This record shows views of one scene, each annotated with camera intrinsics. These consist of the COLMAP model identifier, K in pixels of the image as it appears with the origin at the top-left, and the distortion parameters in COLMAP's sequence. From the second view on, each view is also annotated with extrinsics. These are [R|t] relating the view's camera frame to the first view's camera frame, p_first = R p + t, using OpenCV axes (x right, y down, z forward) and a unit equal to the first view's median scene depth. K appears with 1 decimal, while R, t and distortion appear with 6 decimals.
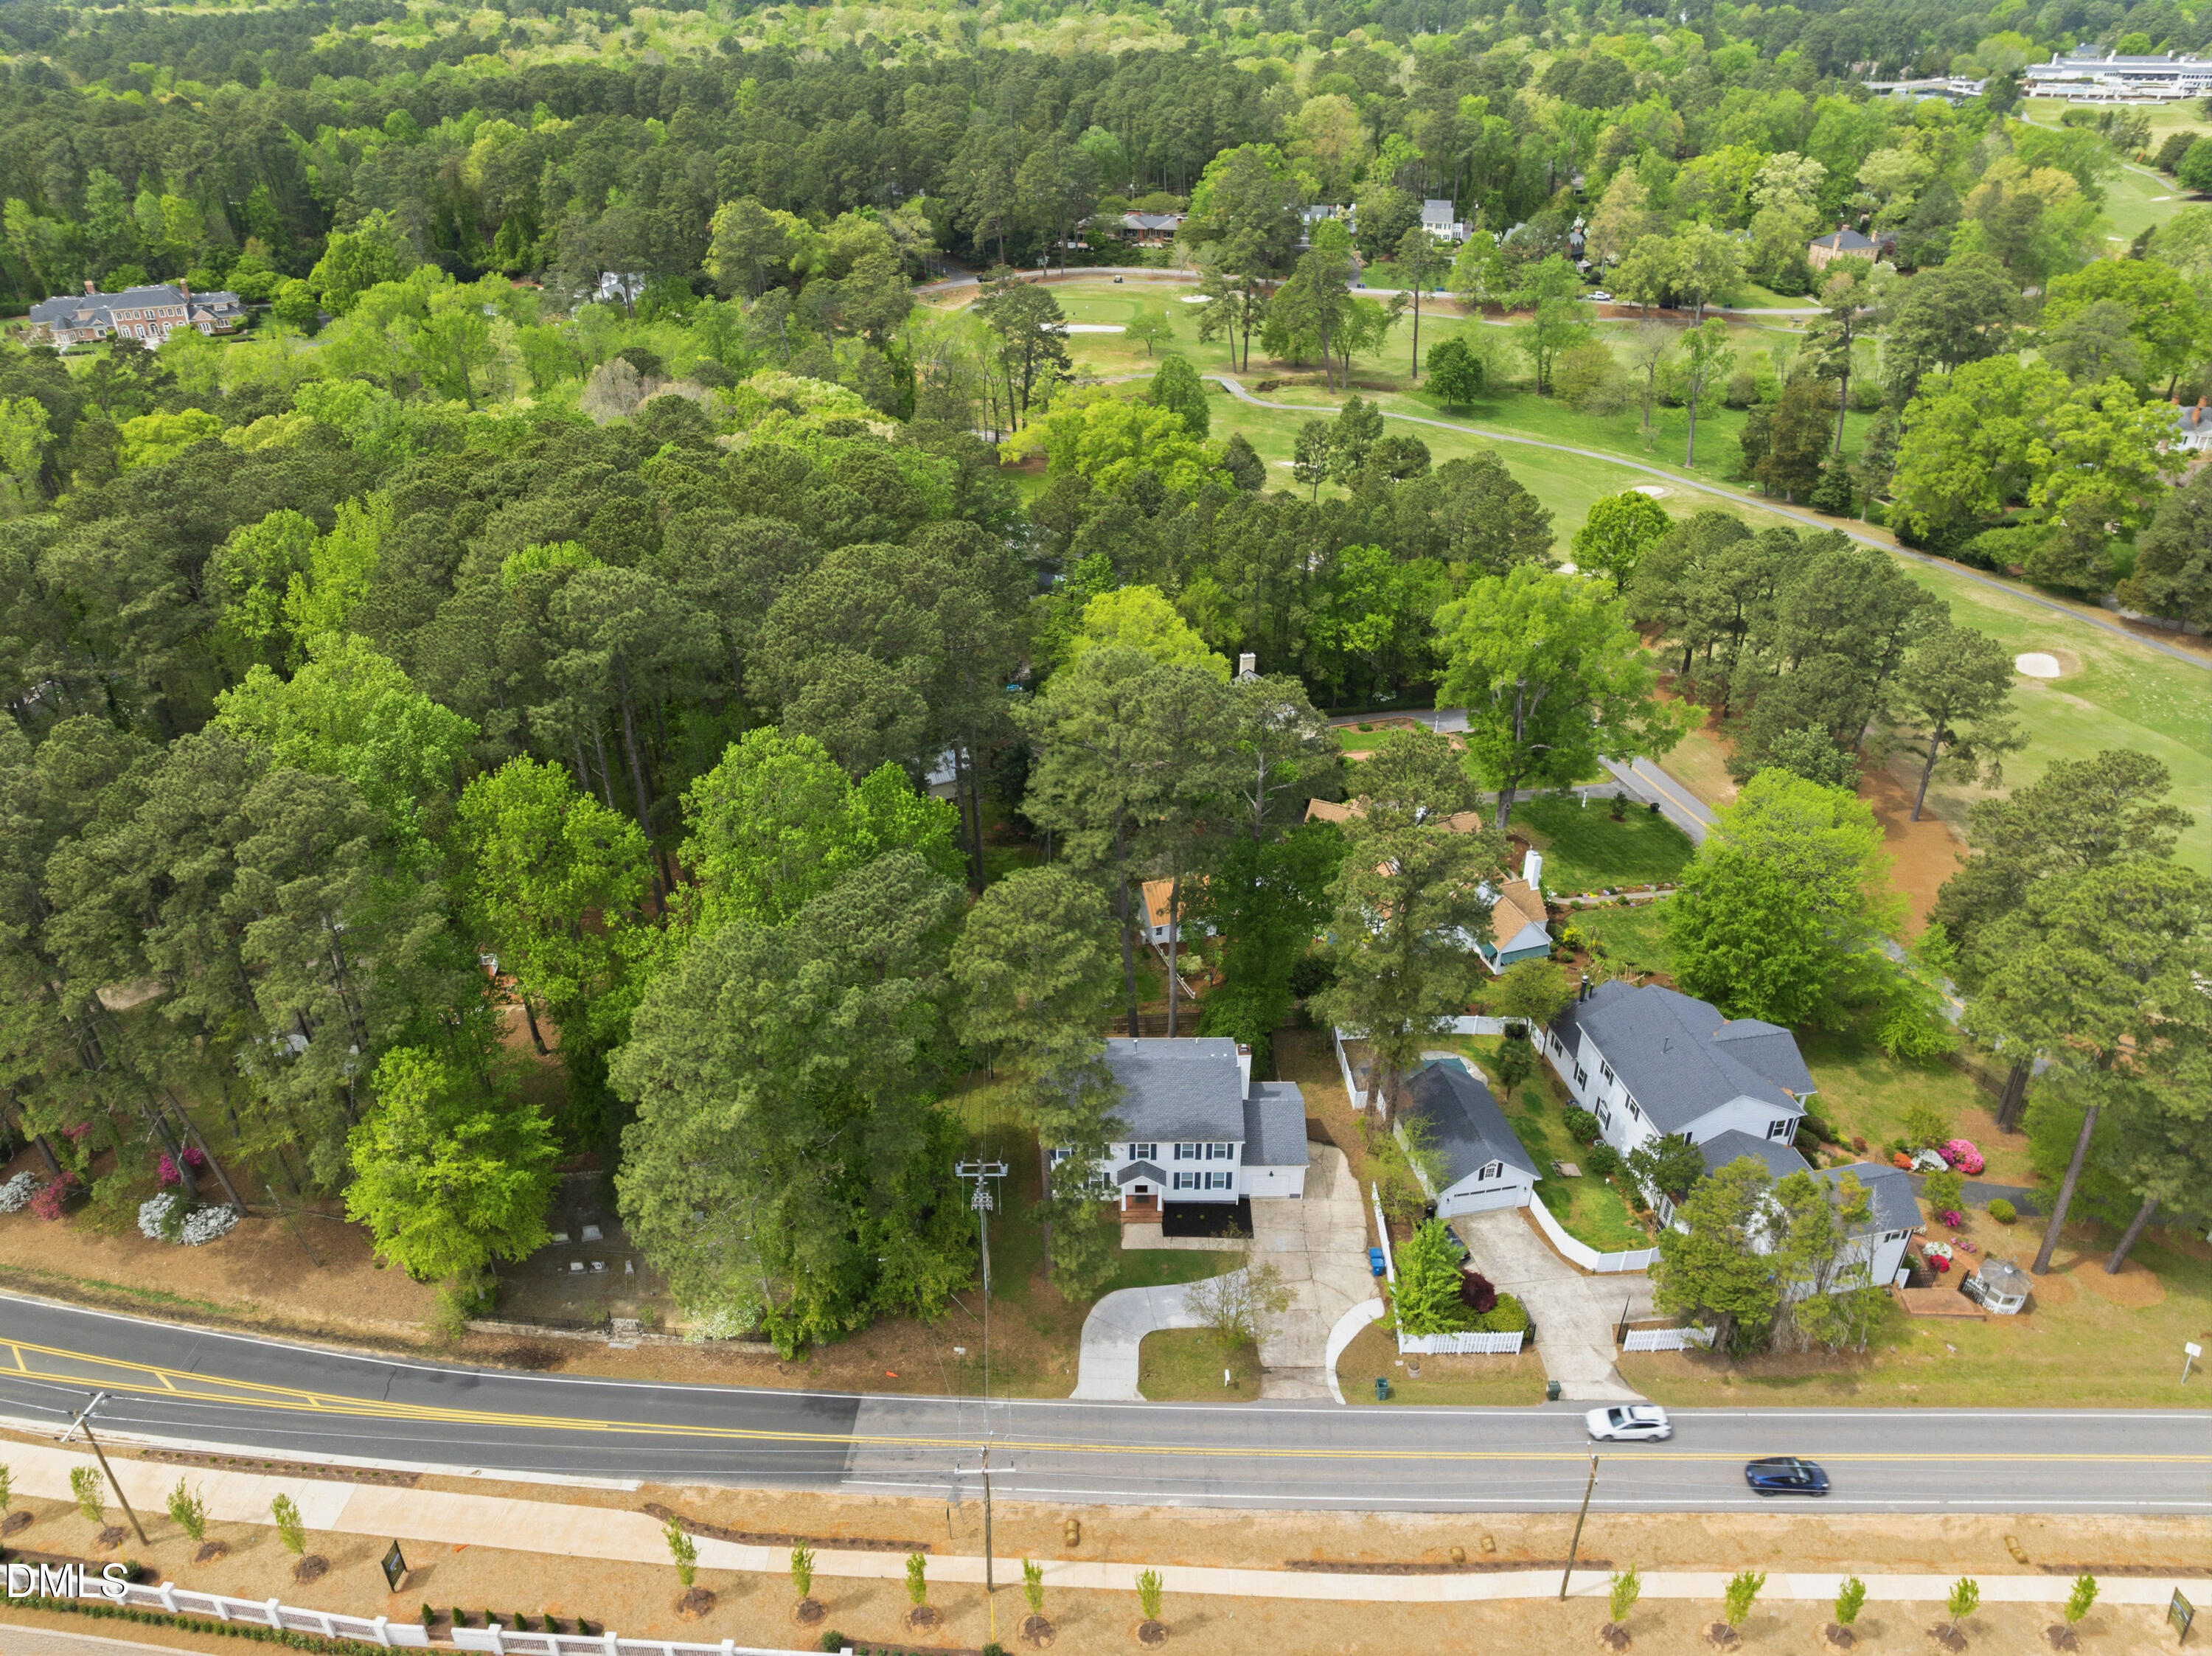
lens RADIAL K [[1561.6, 0, 1115.9], [0, 1561.6, 835.6], [0, 0, 1]] dist [-0.050064, 0.028051]
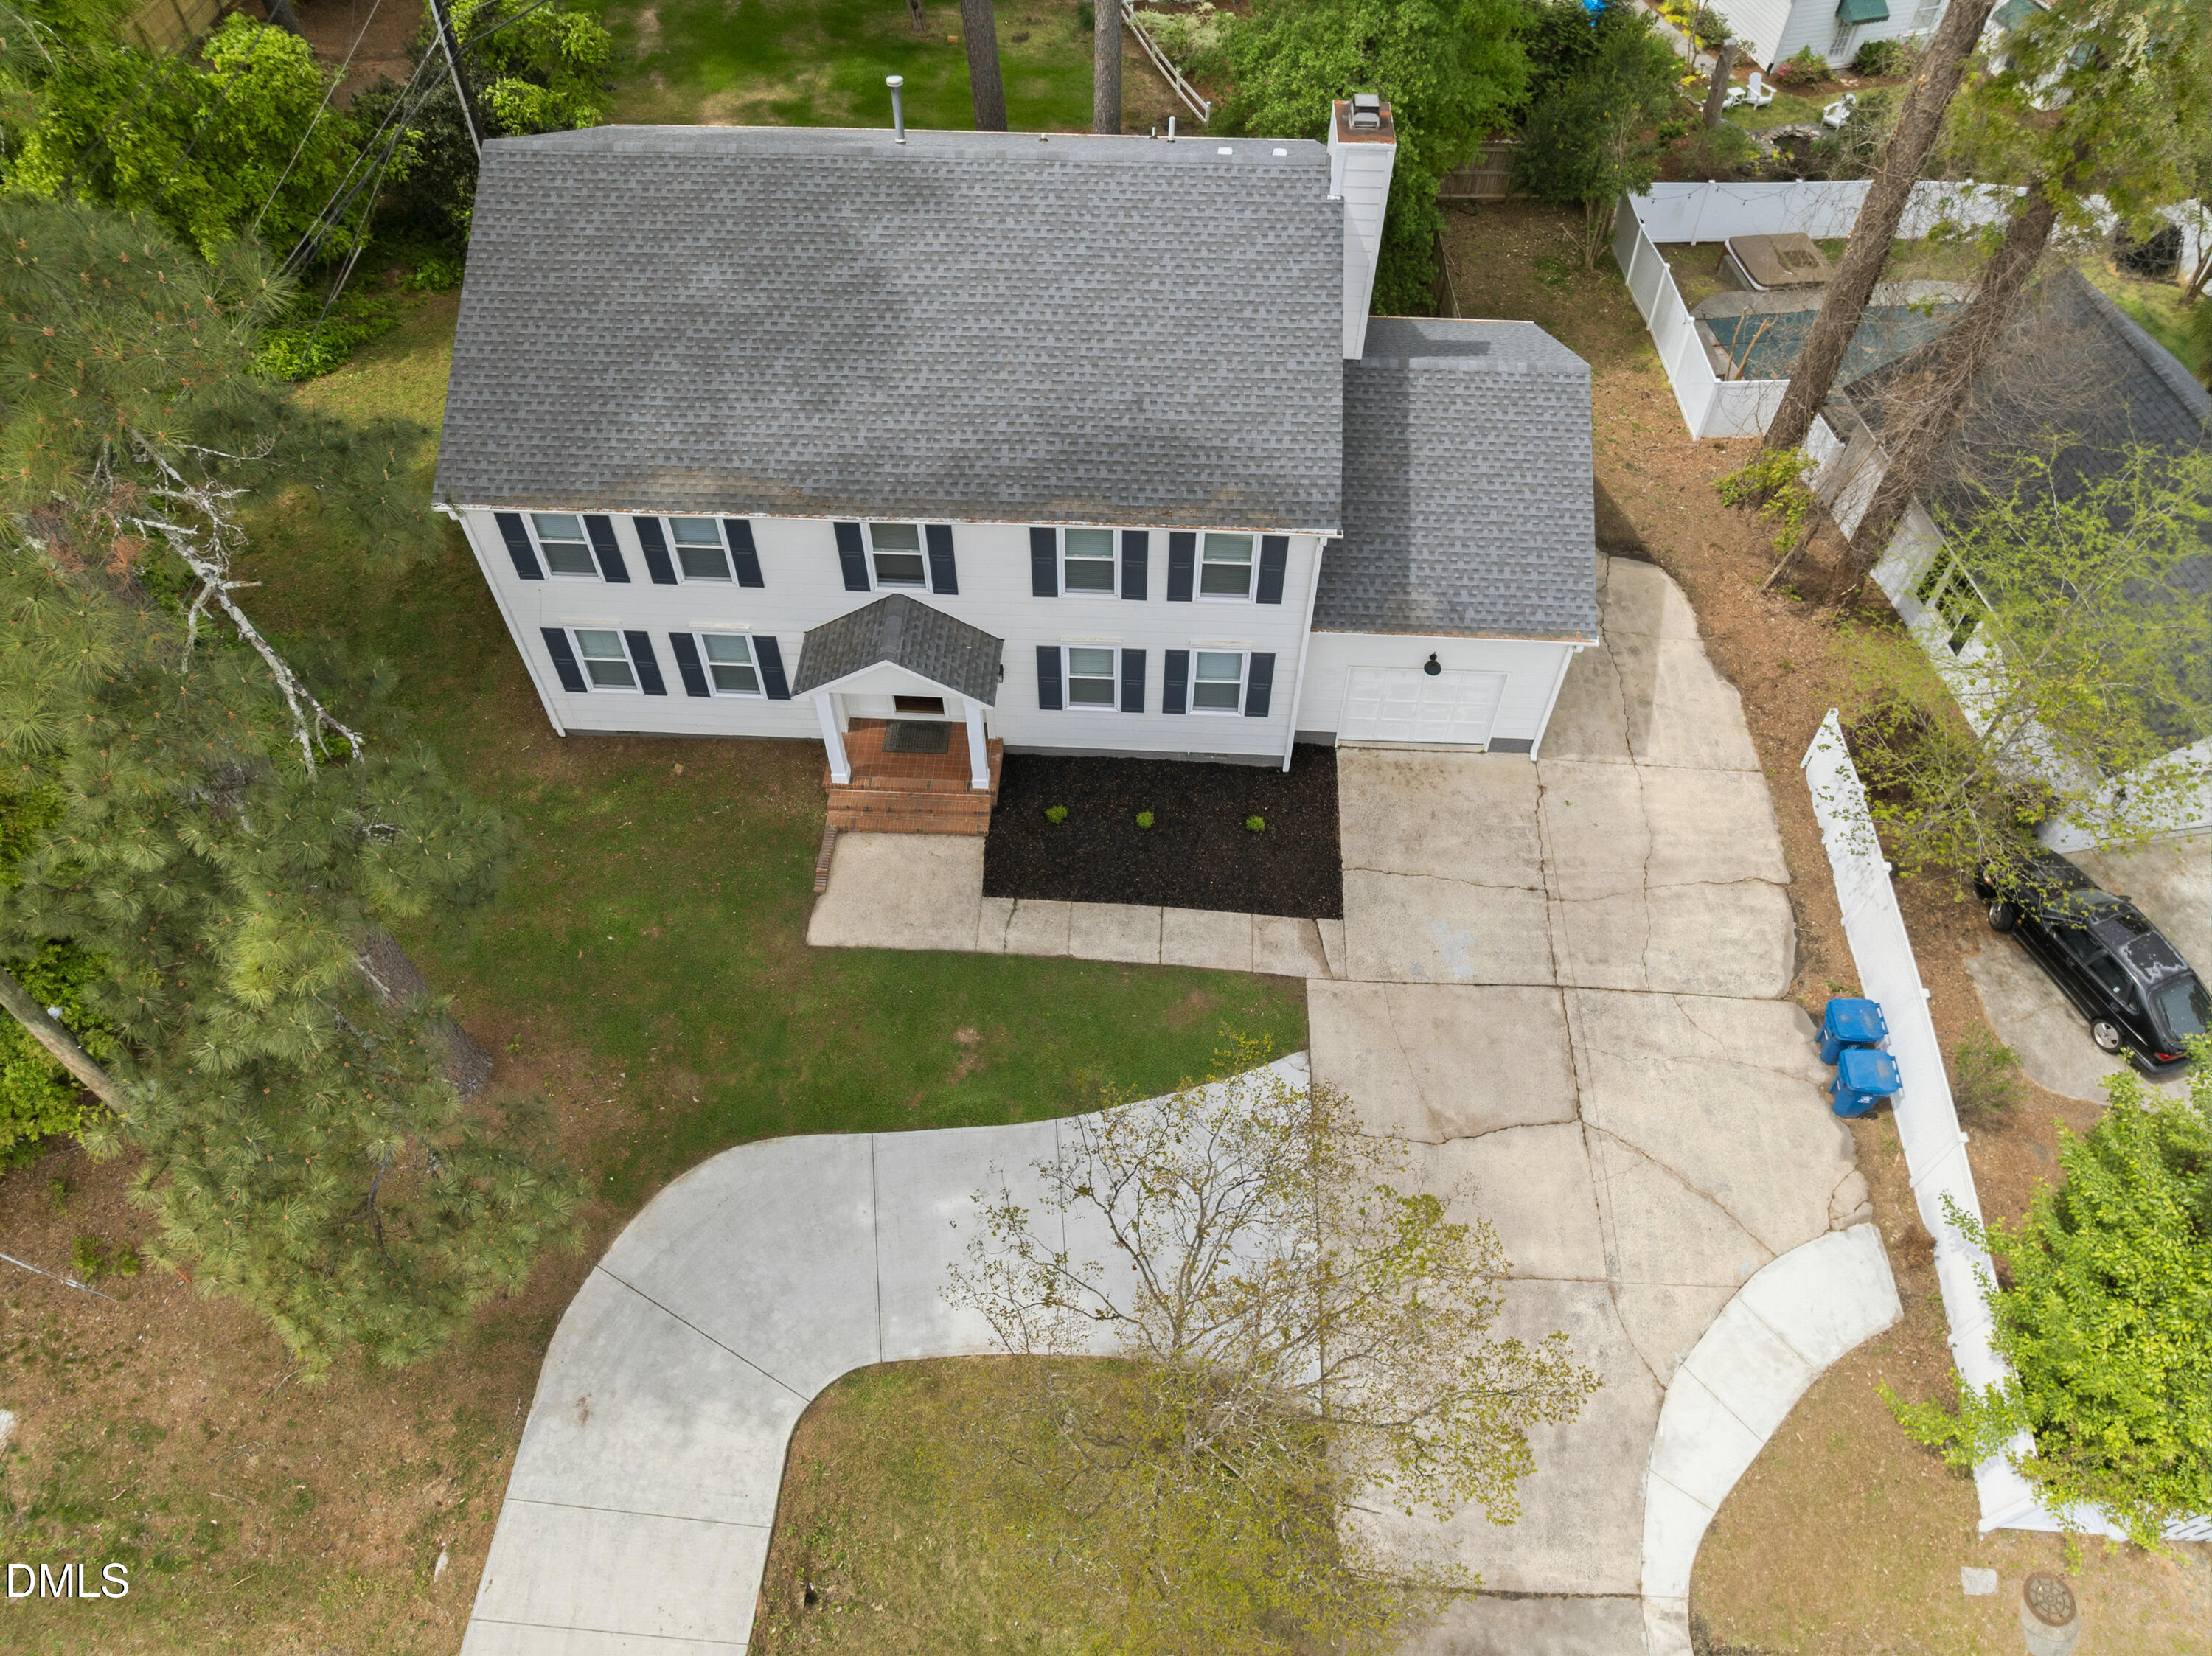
lens RADIAL K [[1561.6, 0, 1115.1], [0, 1561.6, 814.6], [0, 0, 1]] dist [-0.050064, 0.028051]
pose [[0.998603, 0.043477, -0.030022, 0.058344], [-0.029415, 0.929496, 0.367658, 0.151110], [0.043891, -0.366262, 0.929476, 0.765810]]
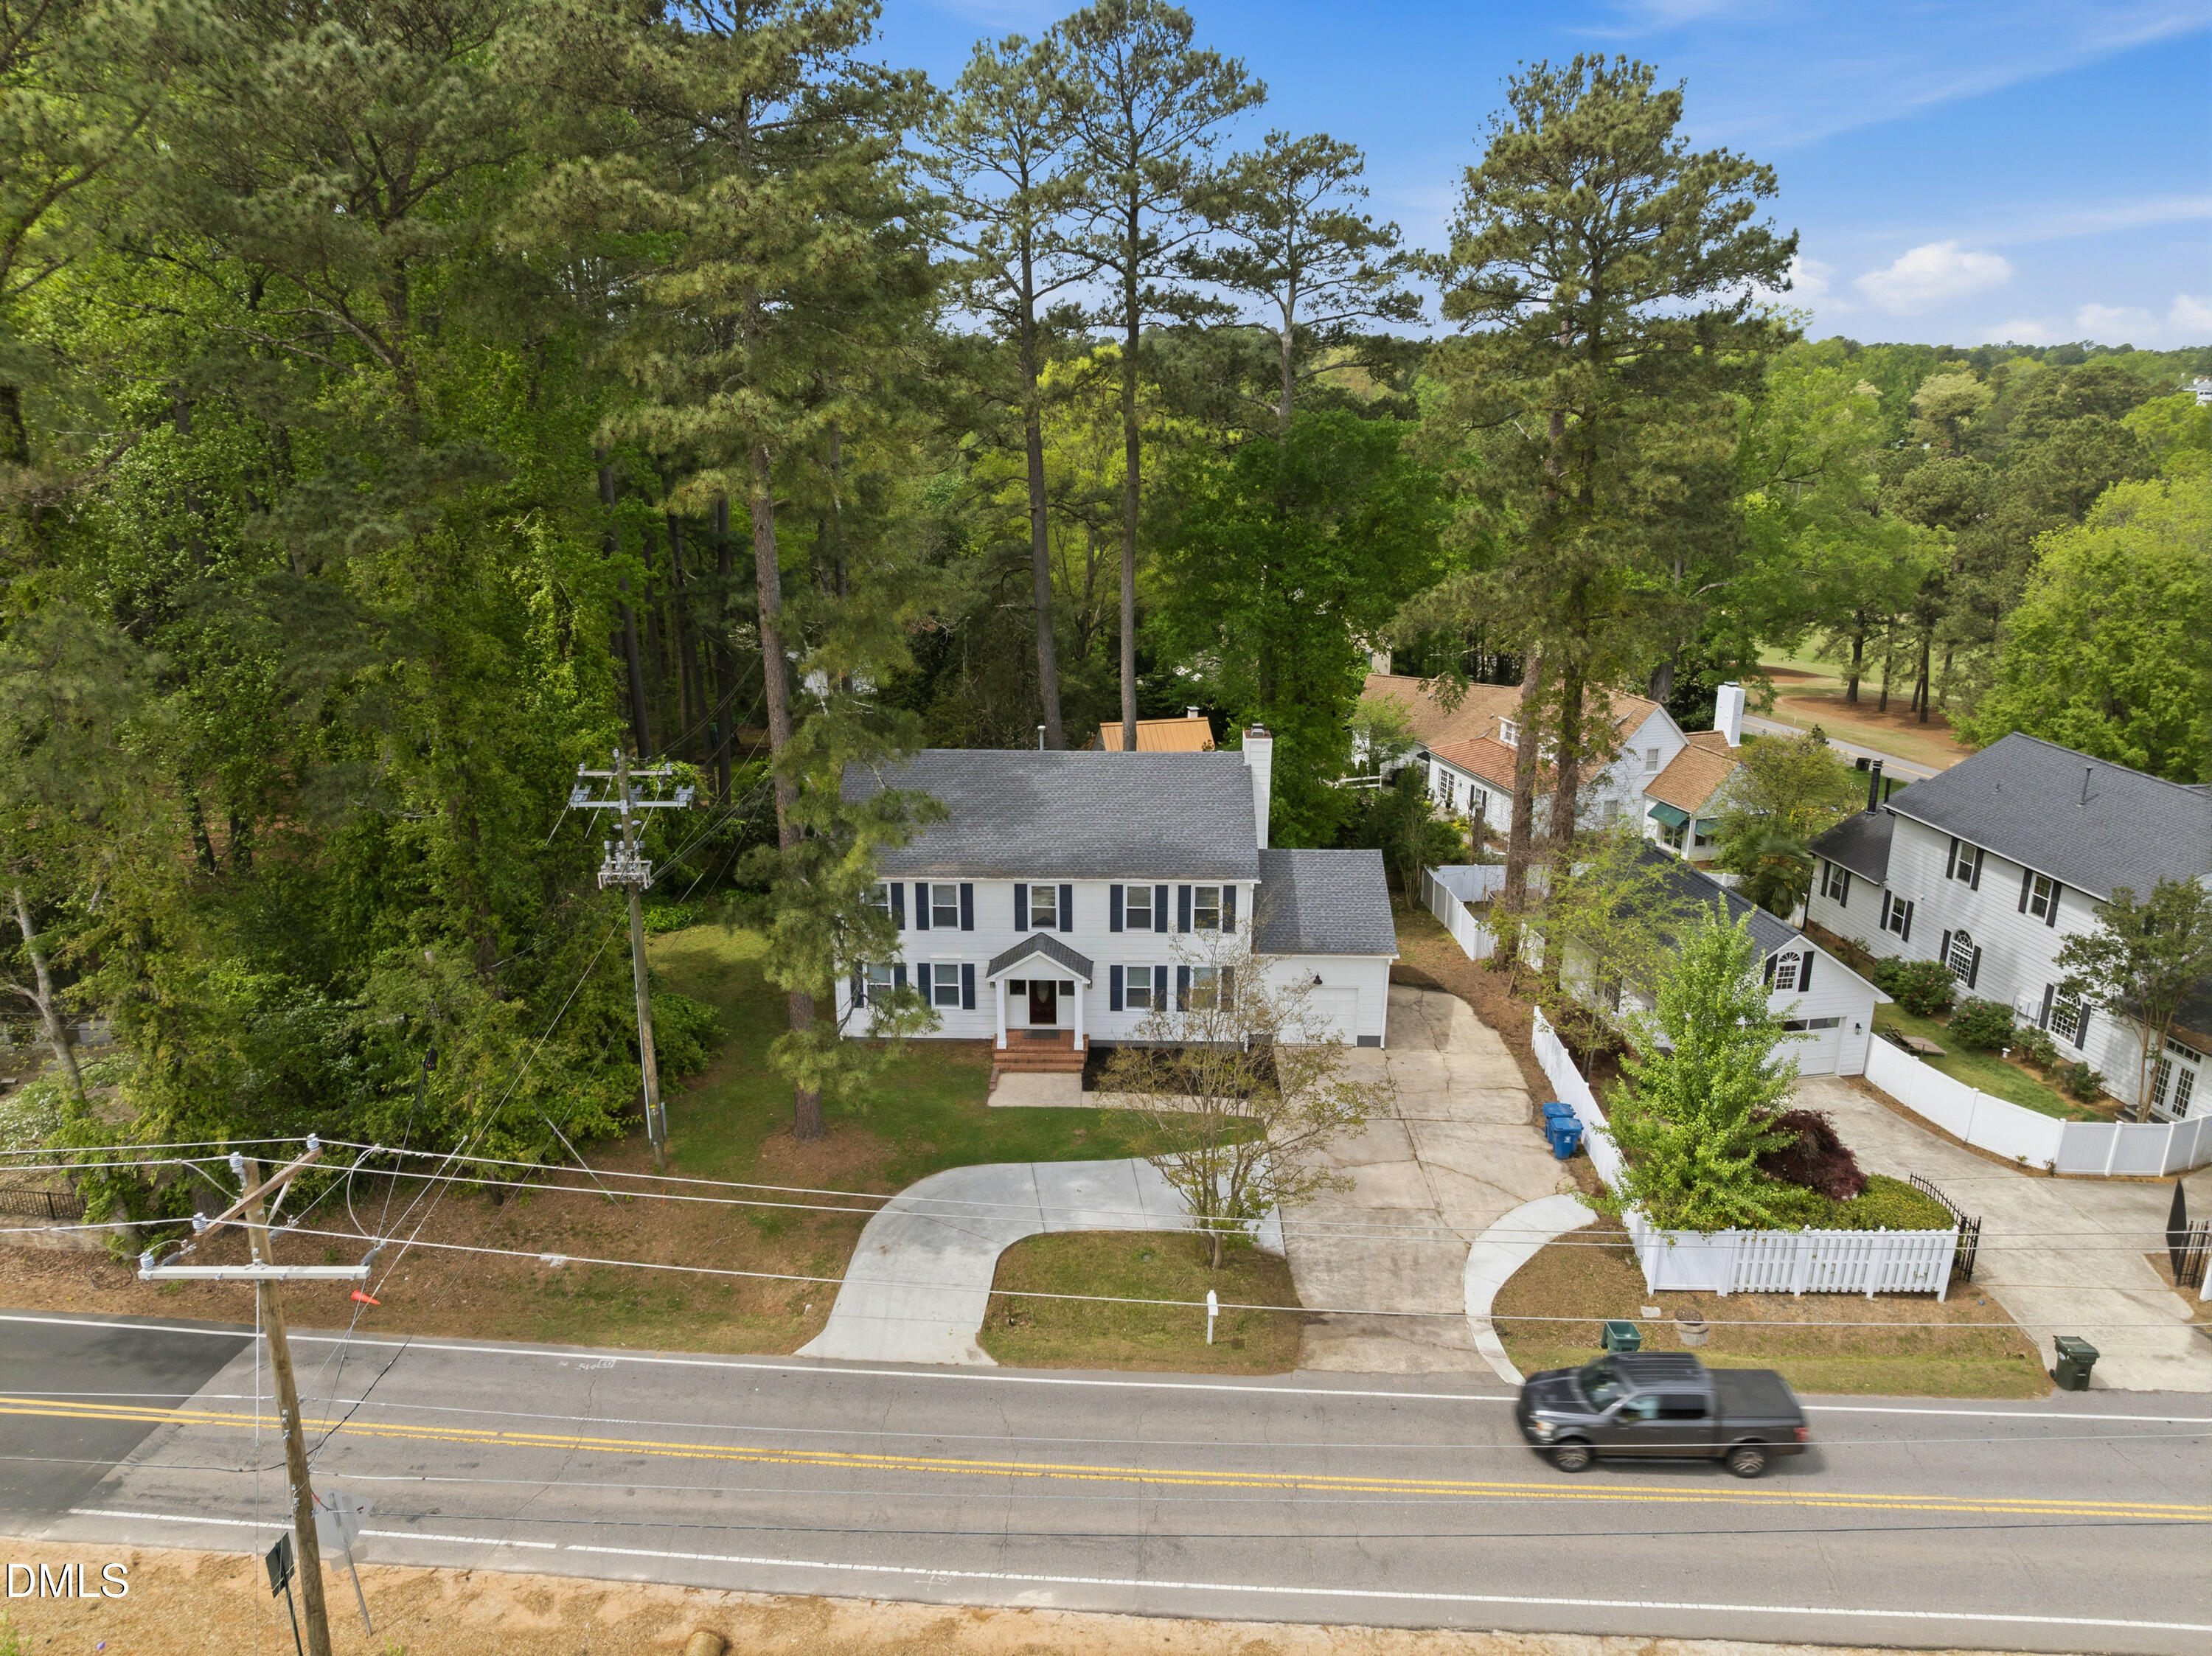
lens RADIAL K [[1561.6, 0, 1118.8], [0, 1561.6, 819.4], [0, 0, 1]] dist [-0.050064, 0.028051]
pose [[0.999727, 0.009252, -0.021439, 0.049766], [-0.014470, 0.966077, -0.257850, 0.295653], [0.018327, 0.258090, 0.965947, 0.535231]]
